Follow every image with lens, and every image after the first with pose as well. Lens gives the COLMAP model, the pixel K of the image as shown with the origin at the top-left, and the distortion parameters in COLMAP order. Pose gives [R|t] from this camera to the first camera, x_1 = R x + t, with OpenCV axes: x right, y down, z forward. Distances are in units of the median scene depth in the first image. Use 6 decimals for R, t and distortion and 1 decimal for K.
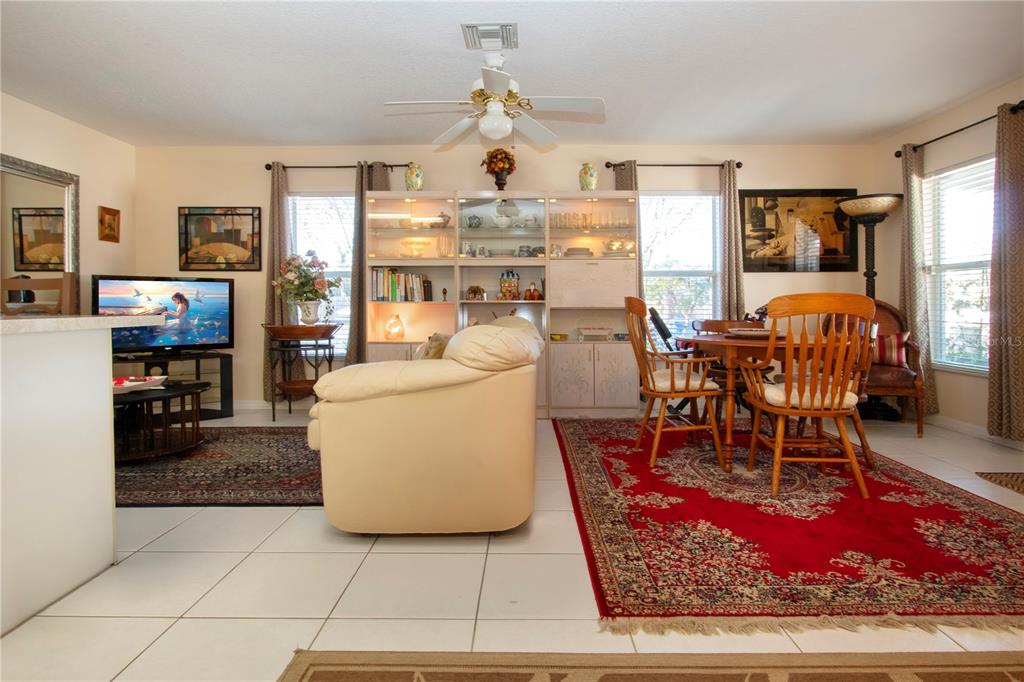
lens RADIAL K [[546.3, 0, 523.7], [0, 546.3, 311.4], [0, 0, 1]] dist [-0.011779, -0.000641]
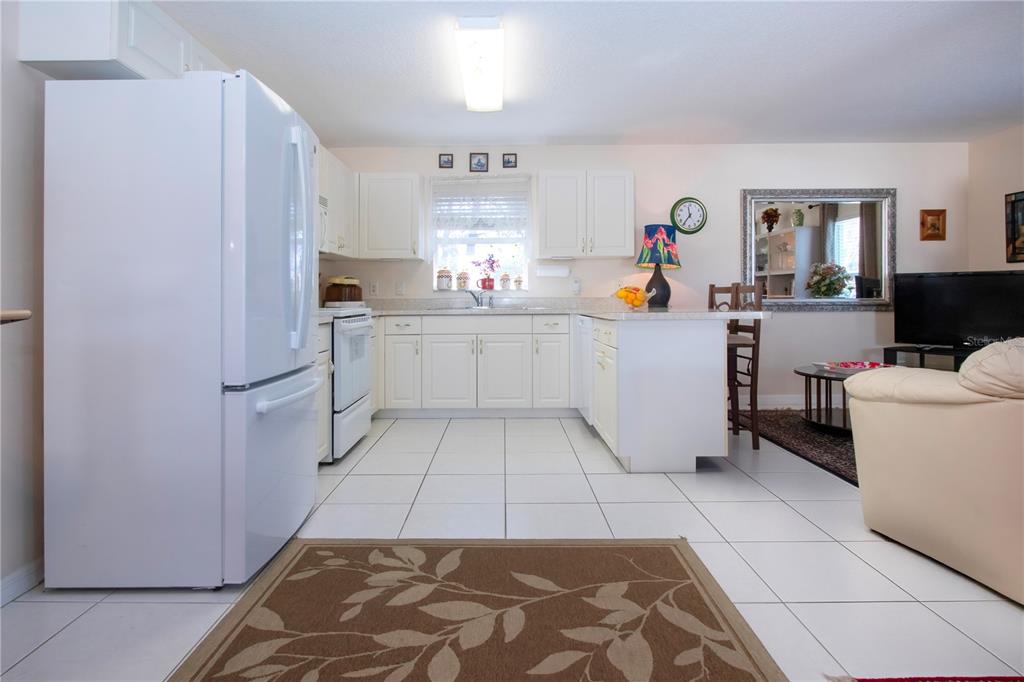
lens RADIAL K [[546.3, 0, 509.0], [0, 546.3, 298.0], [0, 0, 1]] dist [-0.011779, -0.000641]
pose [[0.025646, 0.000799, -0.999671, 0.290899], [-0.005195, 0.999986, 0.000666, -0.010770], [0.999658, 0.005176, 0.025650, 0.127294]]
